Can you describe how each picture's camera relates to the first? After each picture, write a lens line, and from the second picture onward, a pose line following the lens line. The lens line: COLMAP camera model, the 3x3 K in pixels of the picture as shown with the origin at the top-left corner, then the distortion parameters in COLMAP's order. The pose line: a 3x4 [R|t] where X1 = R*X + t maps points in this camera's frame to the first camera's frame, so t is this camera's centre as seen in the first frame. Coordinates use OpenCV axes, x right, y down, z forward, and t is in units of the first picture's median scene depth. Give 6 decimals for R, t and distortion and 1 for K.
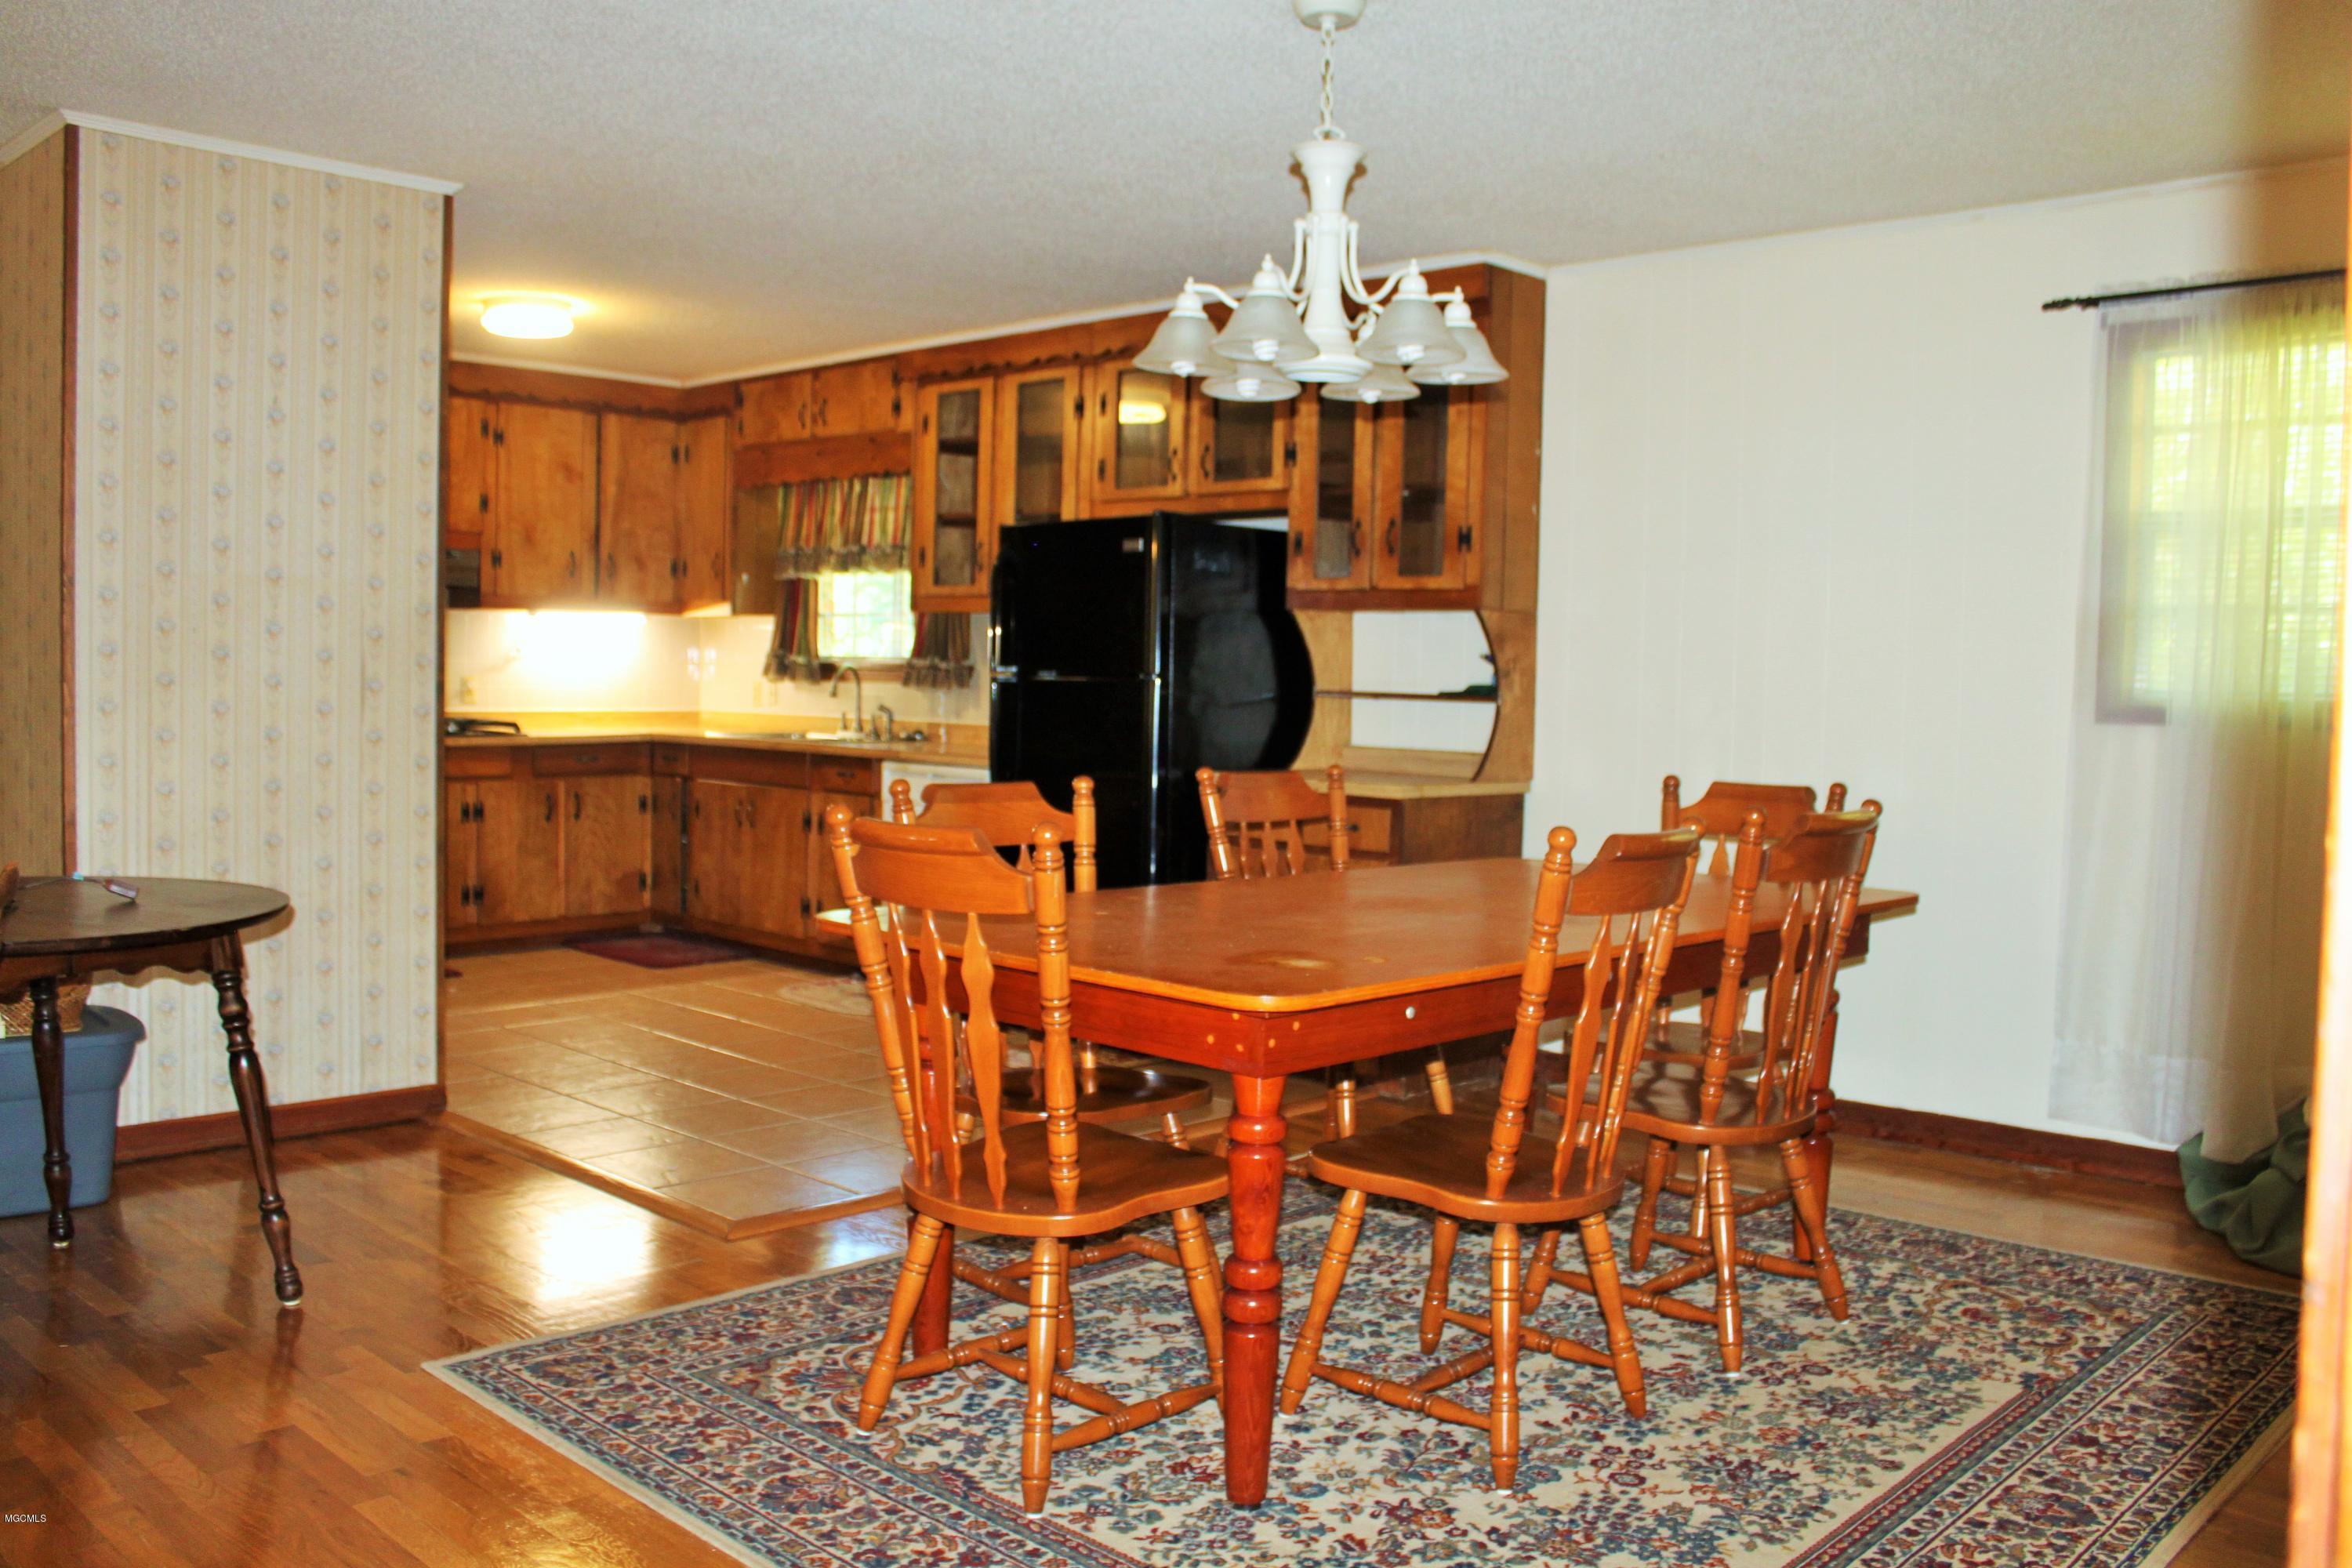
lens RADIAL K [[1937.5, 0, 1164.8], [0, 1937.5, 776.1], [0, 0, 1]] dist [-0.152433, 0.124135]
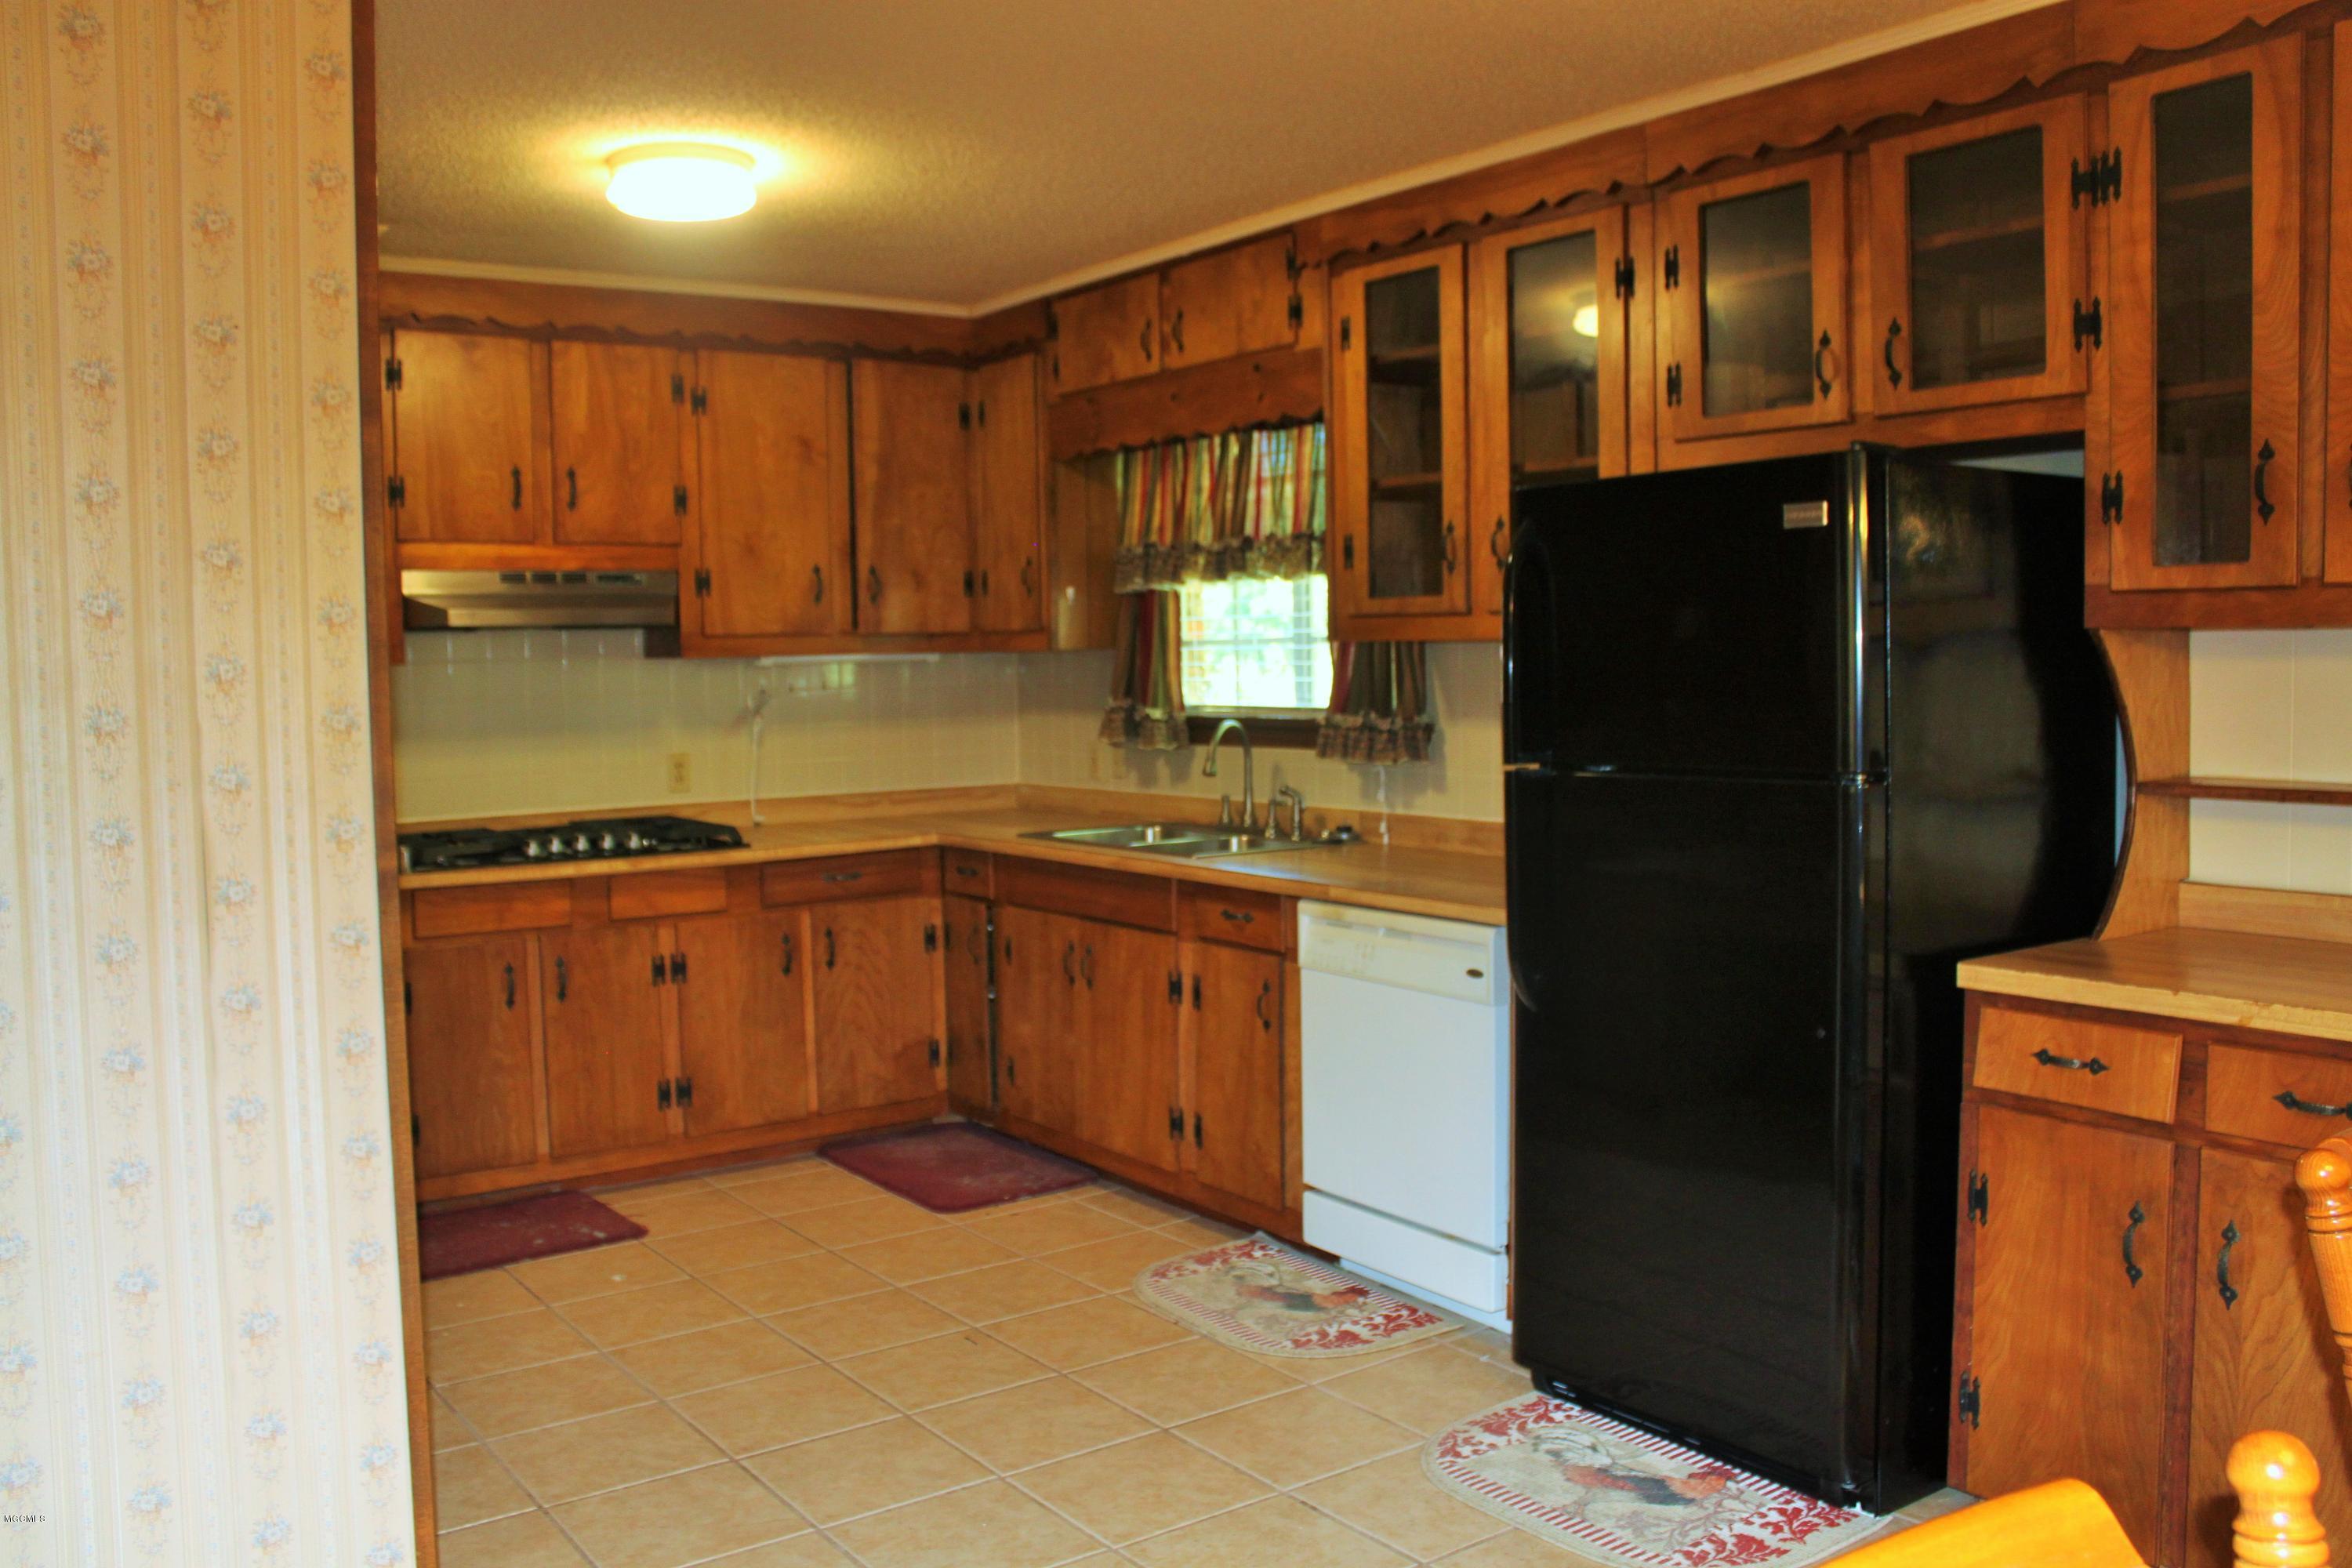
lens RADIAL K [[1956.6, 0, 1186.4], [0, 1956.6, 762.4], [0, 0, 1]] dist [-0.166770, 0.146919]
pose [[0.983981, -0.030291, -0.175681, -0.065817], [0.030288, 0.999538, -0.002697, -0.044287], [0.175682, -0.002667, 0.984443, 0.362722]]
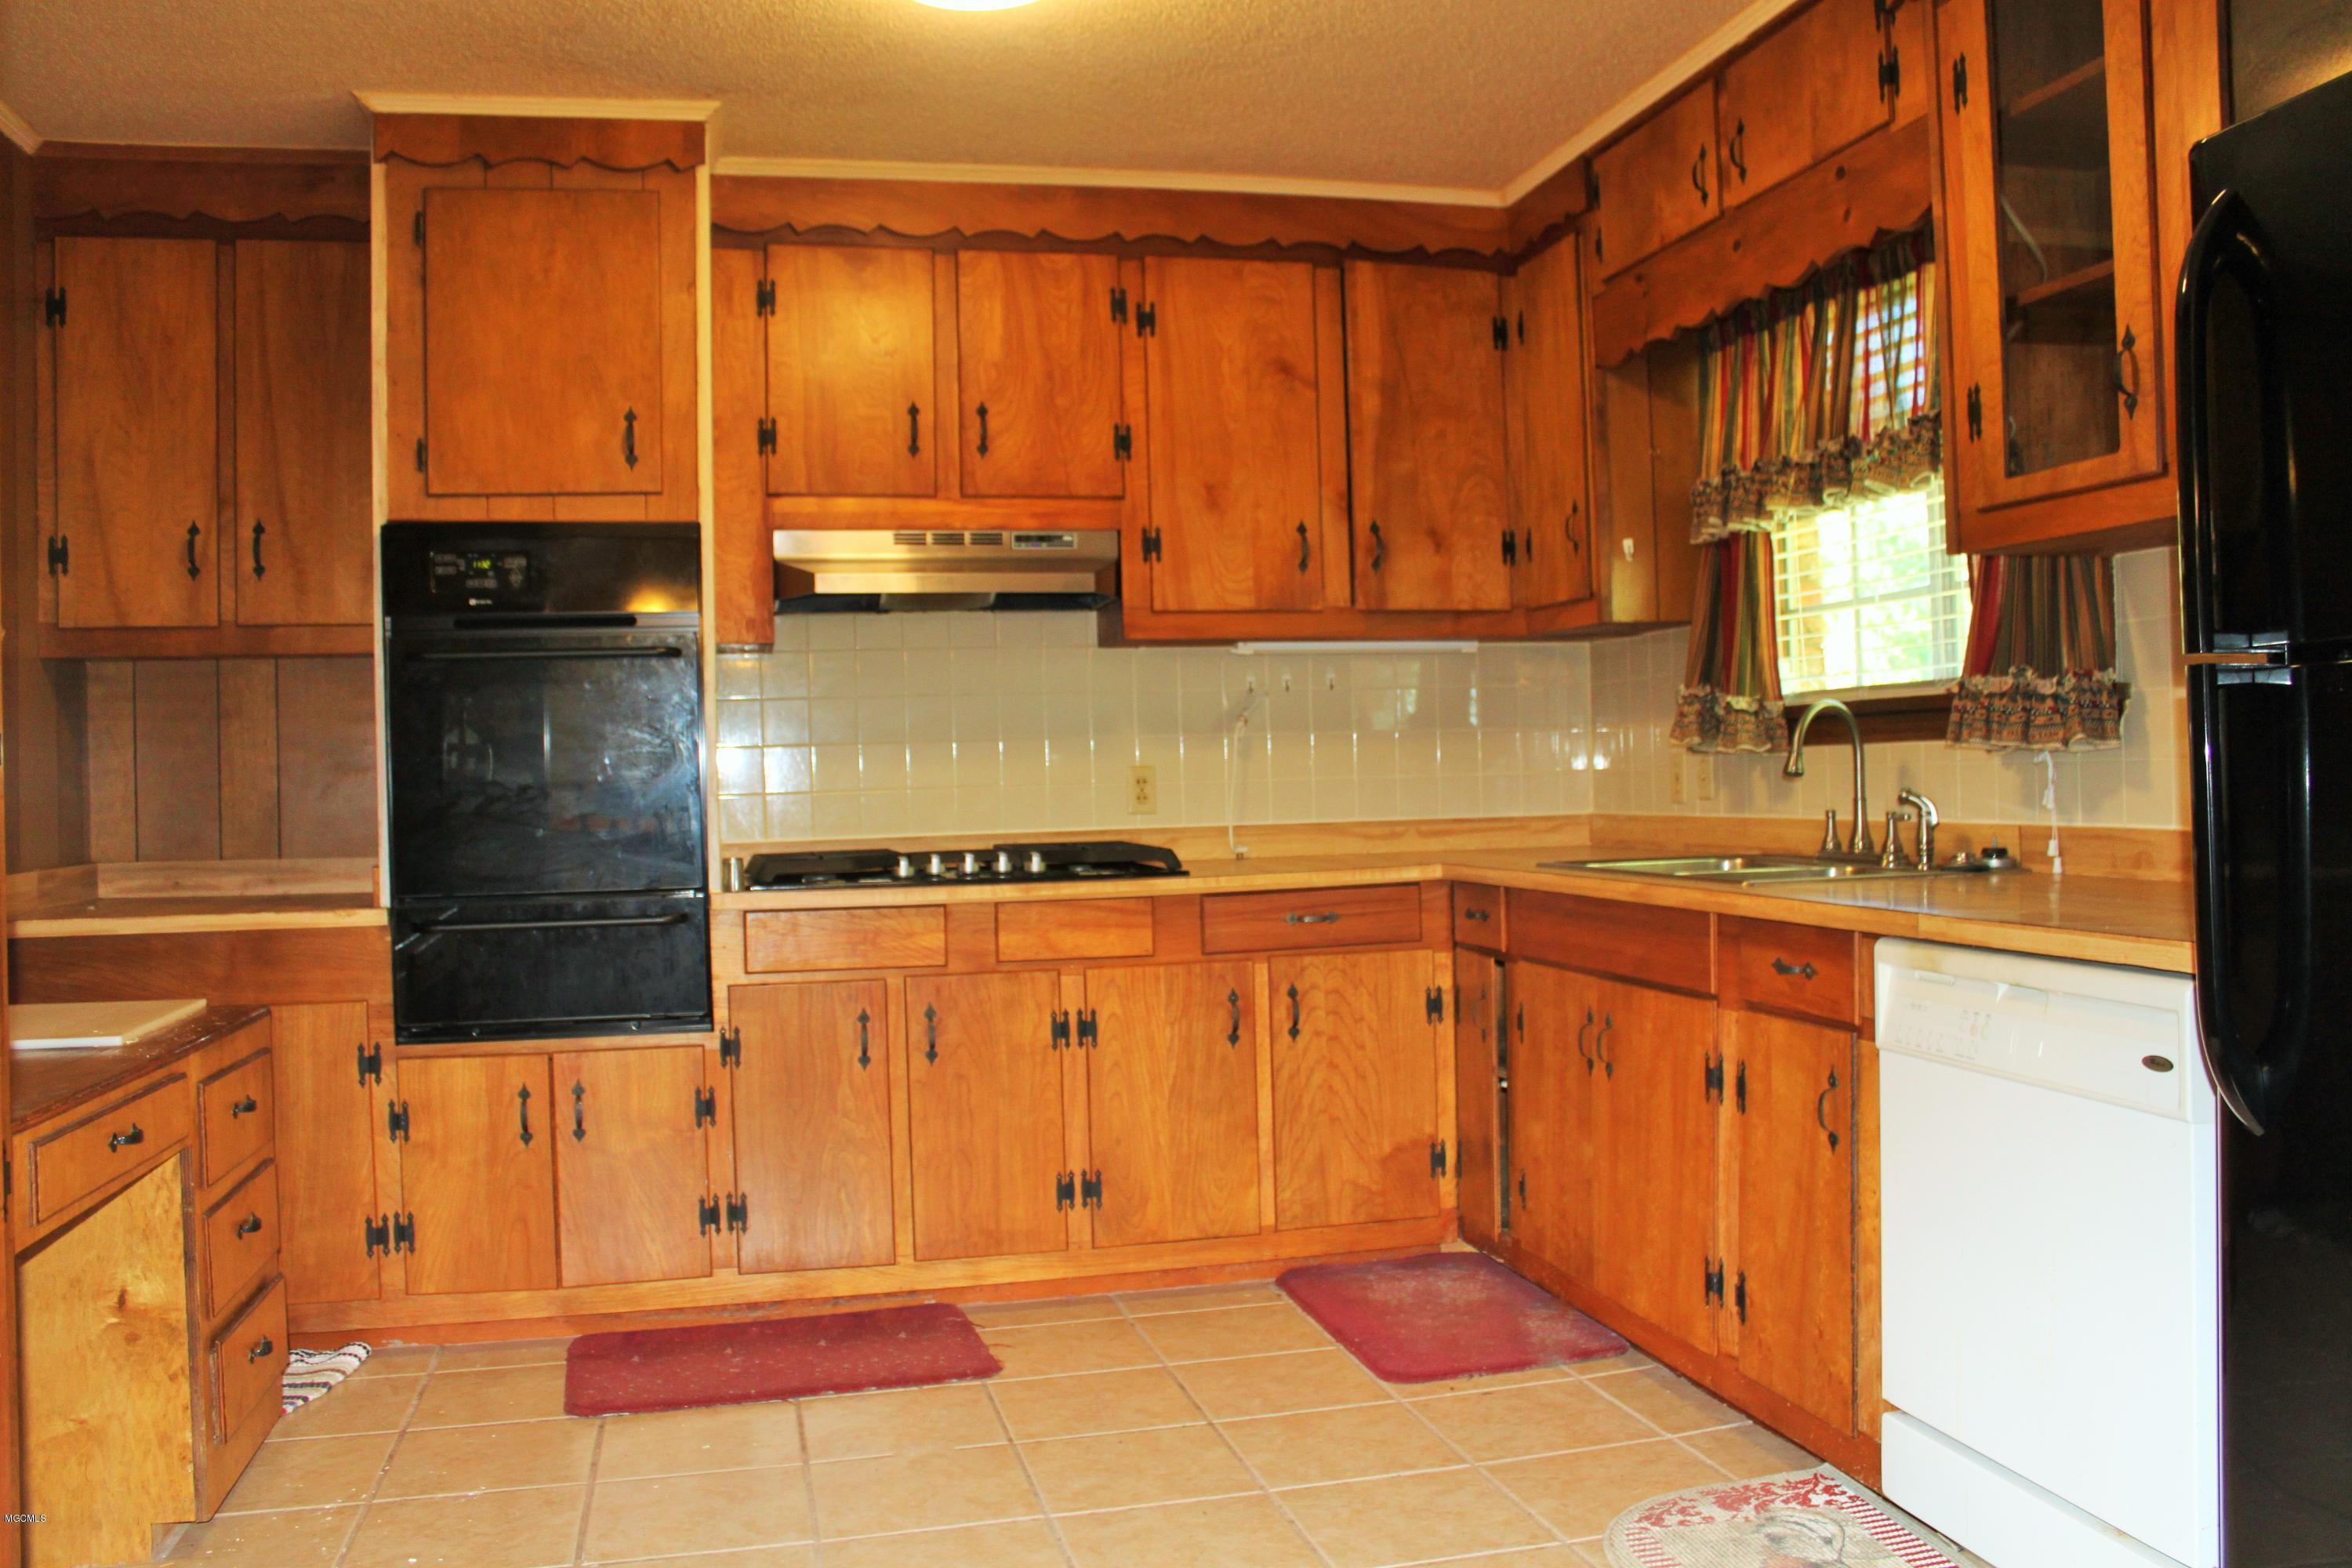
lens RADIAL K [[1956.6, 0, 1186.4], [0, 1956.6, 762.4], [0, 0, 1]] dist [-0.166770, 0.146919]
pose [[0.844860, -0.046442, -0.532967, -0.054293], [0.013952, 0.997799, -0.064830, -0.017612], [0.534805, 0.047336, 0.843649, 0.555958]]
